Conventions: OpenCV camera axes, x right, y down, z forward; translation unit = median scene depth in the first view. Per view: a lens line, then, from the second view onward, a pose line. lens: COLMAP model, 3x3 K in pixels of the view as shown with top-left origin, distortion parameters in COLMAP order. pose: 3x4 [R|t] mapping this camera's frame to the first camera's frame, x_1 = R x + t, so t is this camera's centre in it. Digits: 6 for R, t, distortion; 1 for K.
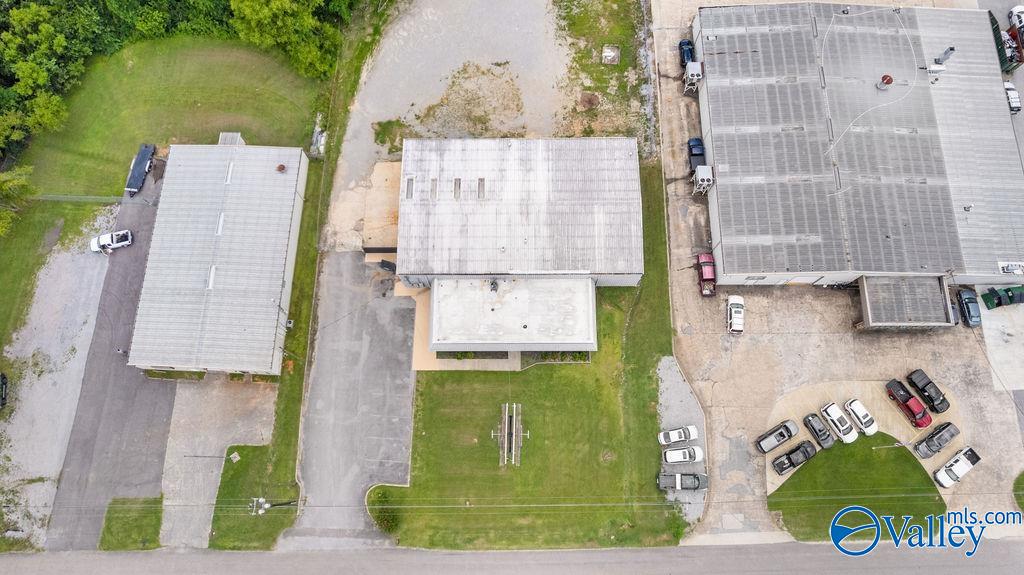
lens RADIAL K [[653.7, 0, 514.2], [0, 653.7, 293.2], [0, 0, 1]] dist [-0.065976, 0.053414]
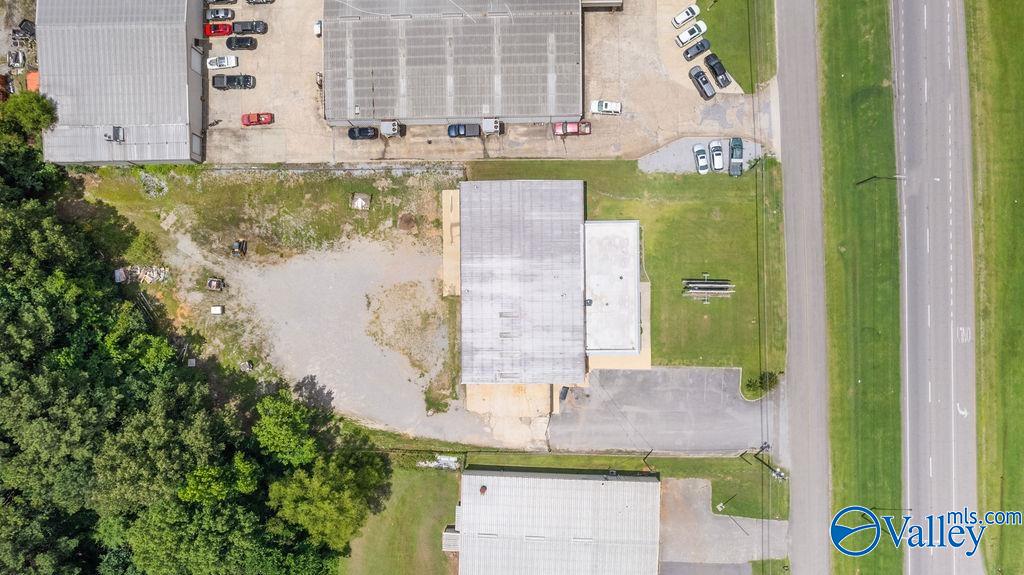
lens RADIAL K [[653.7, 0, 510.9], [0, 653.7, 291.9], [0, 0, 1]] dist [-0.065976, 0.053414]
pose [[-0.007108, -0.999540, 0.029485, -0.043808], [0.972953, -0.000104, 0.231002, -0.425370], [-0.230893, 0.030330, 0.972506, -0.146547]]
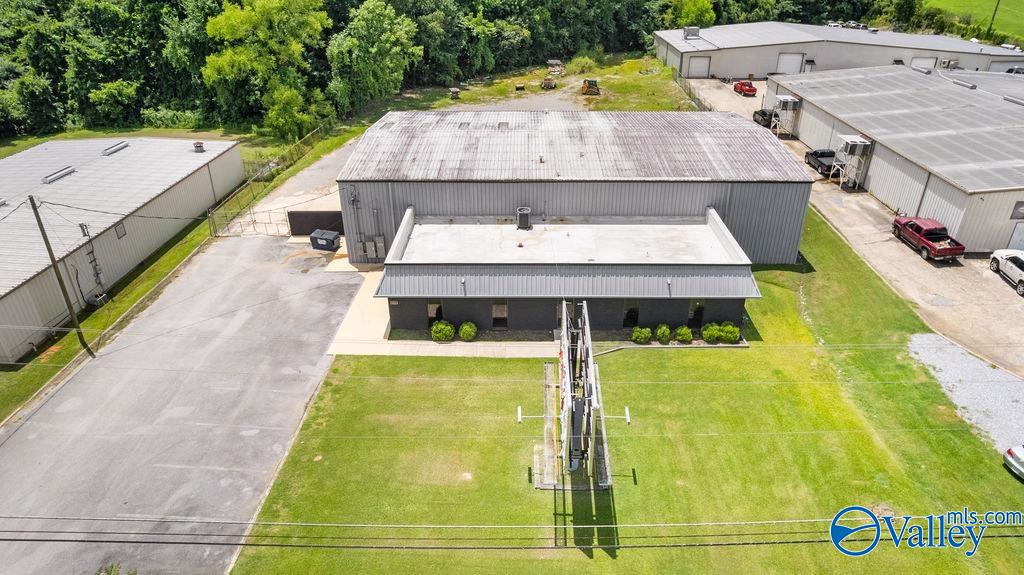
lens RADIAL K [[653.7, 0, 512.0], [0, 653.7, 293.7], [0, 0, 1]] dist [-0.065976, 0.053414]
pose [[0.999829, 0.011206, -0.014686, -0.031122], [-0.018340, 0.697549, -0.716303, 0.387122], [0.002217, 0.716450, 0.697635, 0.677330]]
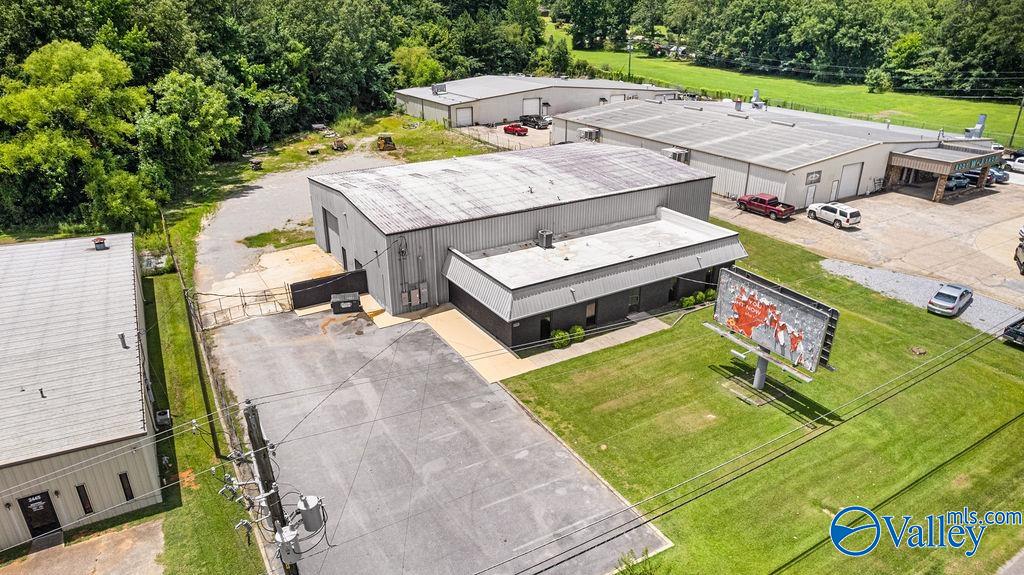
lens RADIAL K [[653.7, 0, 510.1], [0, 653.7, 293.5], [0, 0, 1]] dist [-0.065976, 0.053414]
pose [[0.853530, -0.202974, 0.479884, -0.343623], [0.500706, 0.574325, -0.647645, 0.374646], [-0.144154, 0.793065, 0.591834, 0.685182]]
